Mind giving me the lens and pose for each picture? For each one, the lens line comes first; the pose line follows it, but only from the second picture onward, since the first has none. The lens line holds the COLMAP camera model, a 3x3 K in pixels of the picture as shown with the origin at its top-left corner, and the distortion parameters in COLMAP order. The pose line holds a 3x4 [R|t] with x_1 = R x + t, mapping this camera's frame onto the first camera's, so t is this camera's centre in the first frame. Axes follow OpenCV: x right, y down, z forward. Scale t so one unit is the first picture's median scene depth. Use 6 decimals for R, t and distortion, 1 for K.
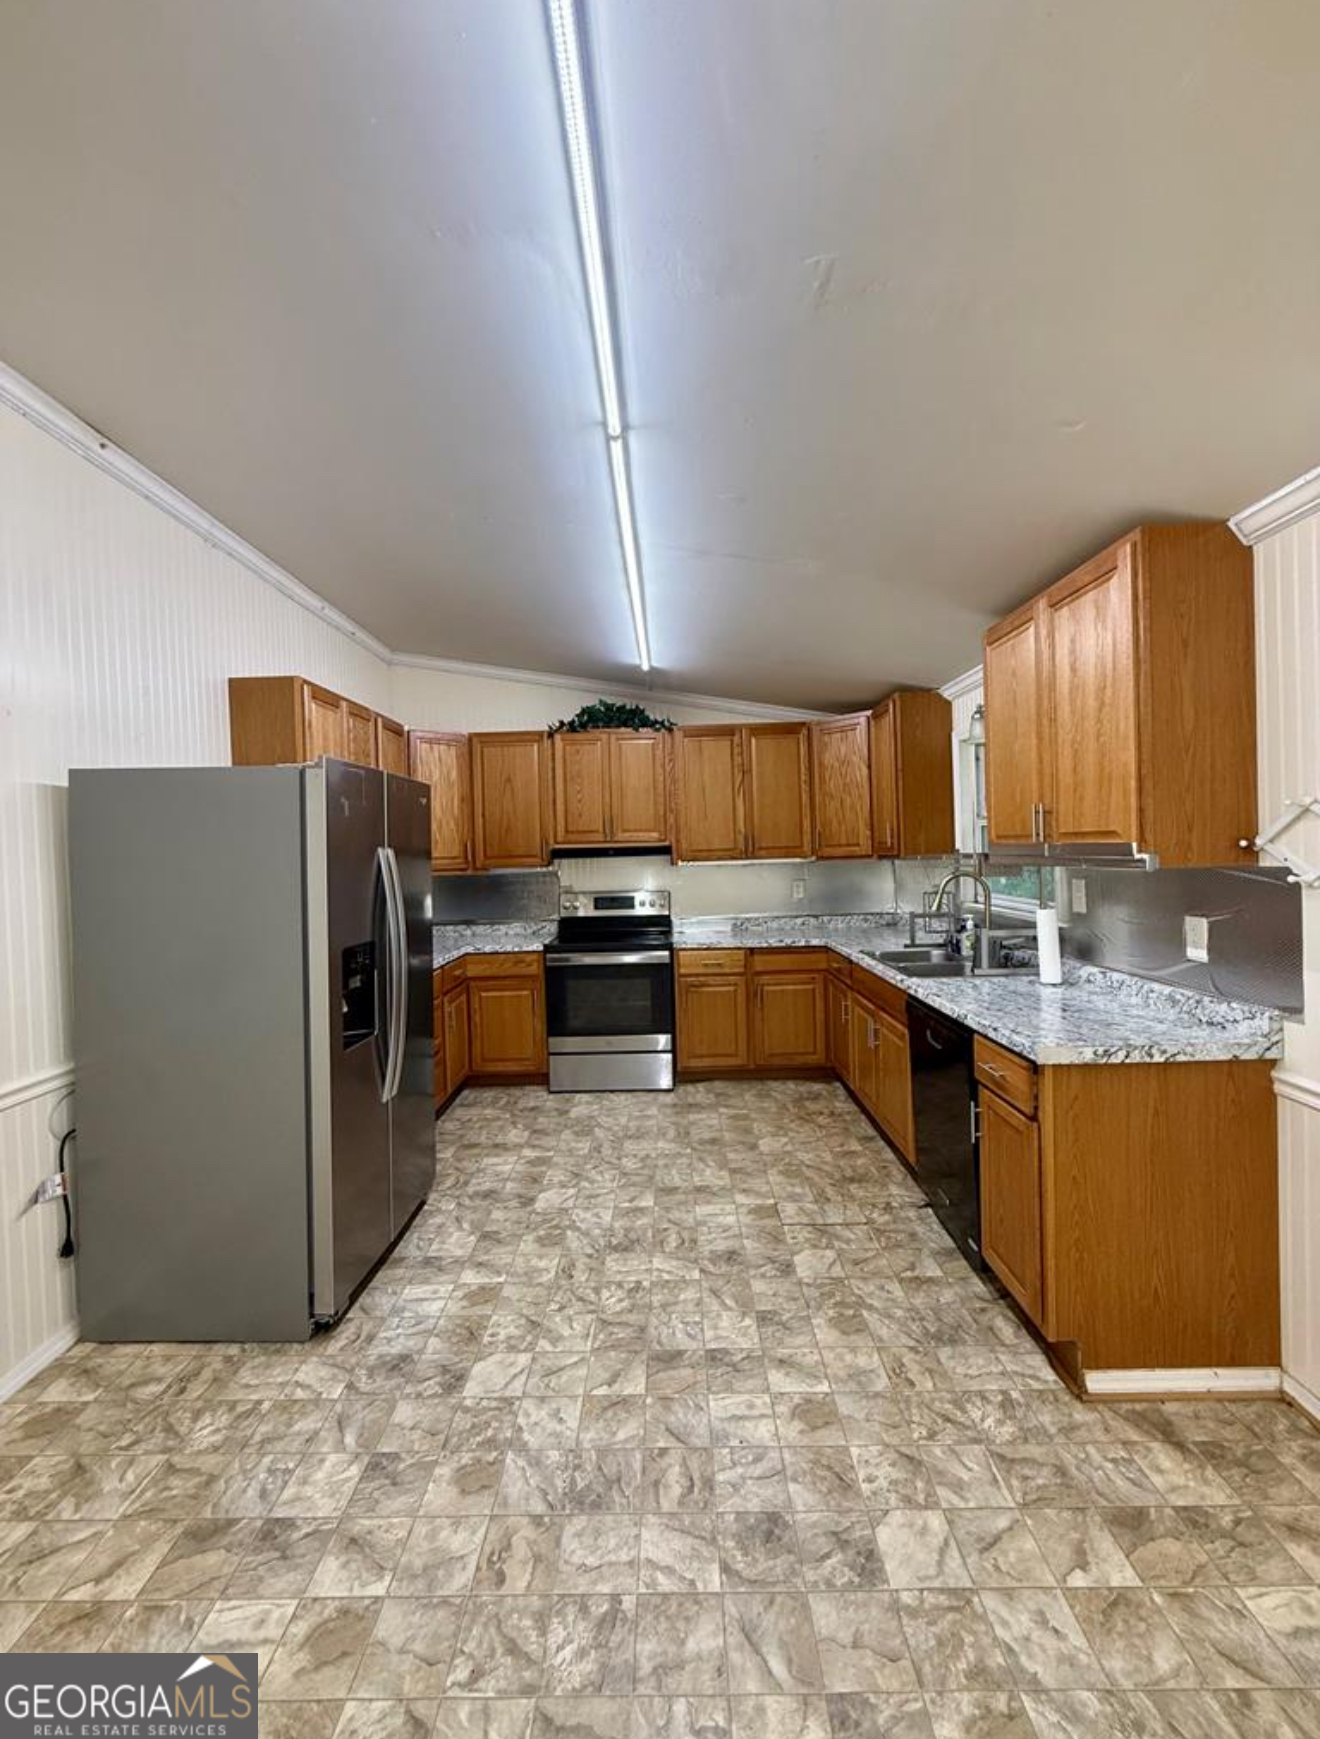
lens RADIAL K [[697.0, 0, 675.5], [0, 697.0, 868.2], [0, 0, 1]] dist [-0.000509, 0.000111]
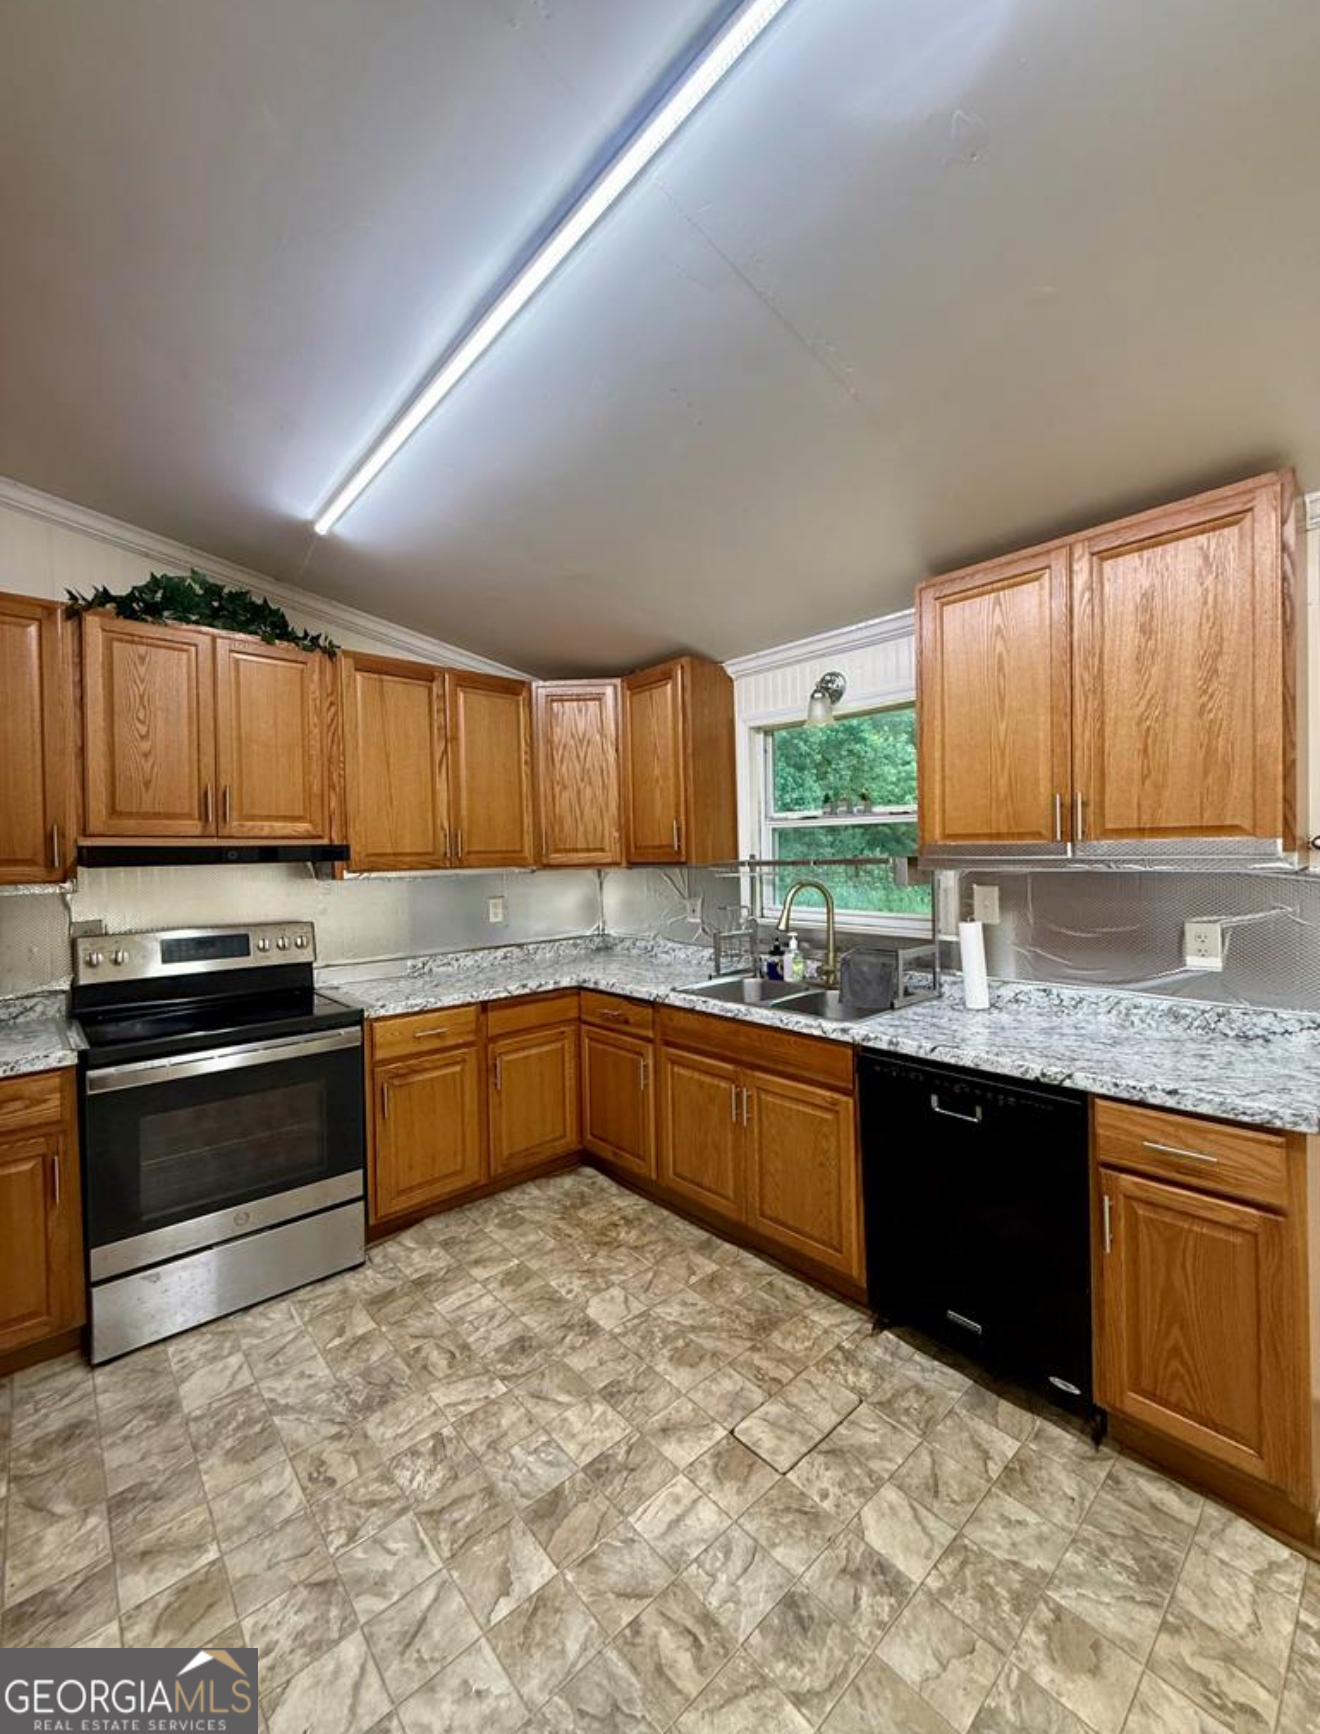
lens RADIAL K [[695.0, 0, 663.1], [0, 695.0, 865.1], [0, 0, 1]] dist [-0.000509, 0.000111]
pose [[0.748114, 0.003999, 0.663558, -0.247545], [0.013920, 0.999667, -0.021717, 0.001542], [-0.663424, 0.025484, 0.747810, 0.473218]]
